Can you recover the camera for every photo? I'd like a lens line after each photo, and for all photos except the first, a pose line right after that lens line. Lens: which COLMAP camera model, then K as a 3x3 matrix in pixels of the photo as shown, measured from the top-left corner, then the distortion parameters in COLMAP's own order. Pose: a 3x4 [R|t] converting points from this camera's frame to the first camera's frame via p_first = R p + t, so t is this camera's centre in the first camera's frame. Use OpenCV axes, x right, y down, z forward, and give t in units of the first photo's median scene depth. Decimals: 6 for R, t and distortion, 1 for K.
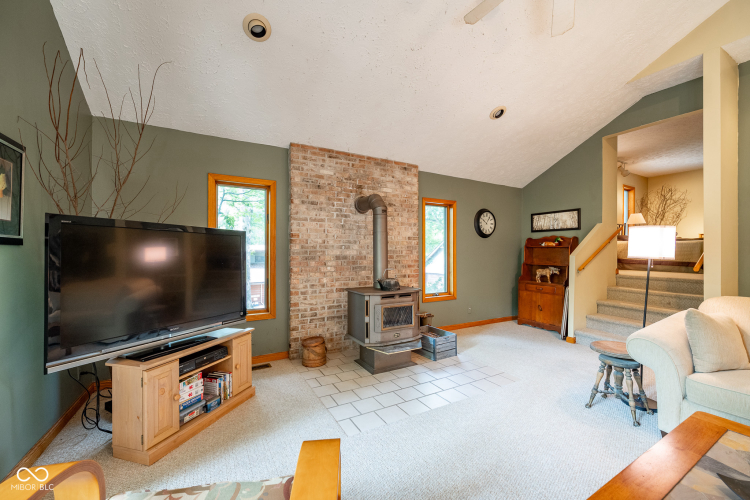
lens RADIAL K [[297.7, 0, 377.8], [0, 297.7, 249.3], [0, 0, 1]] dist [-0.000123, 0.000346]
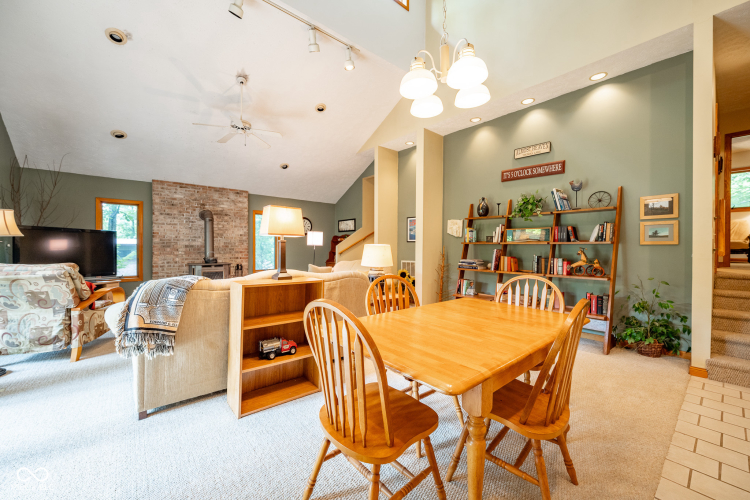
lens RADIAL K [[297.7, 0, 378.1], [0, 297.7, 247.6], [0, 0, 1]] dist [-0.000123, 0.000346]
pose [[0.982262, 0.002654, 0.187496, 0.634492], [-0.004620, 0.999939, 0.010051, 0.013689], [-0.187457, -0.010739, 0.982214, -0.896617]]
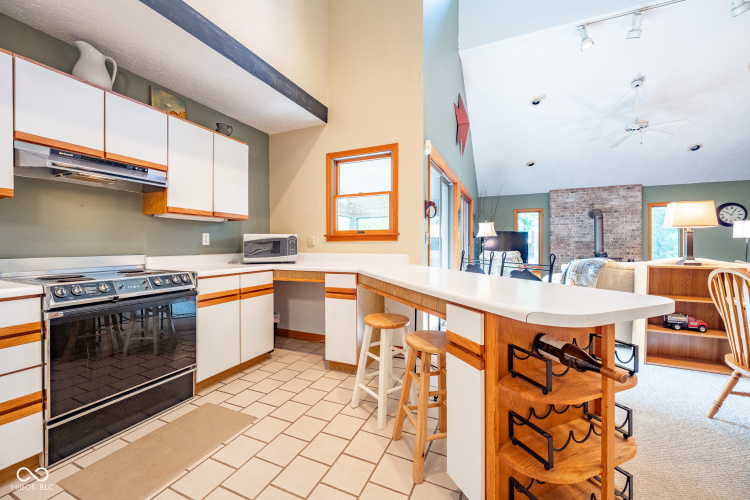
lens RADIAL K [[297.7, 0, 374.0], [0, 297.7, 247.6], [0, 0, 1]] dist [-0.000123, 0.000346]
pose [[0.587117, 0.001982, -0.809500, 0.690328], [0.009978, 0.999903, 0.009685, 0.031944], [0.809441, -0.013763, 0.587040, -1.286704]]
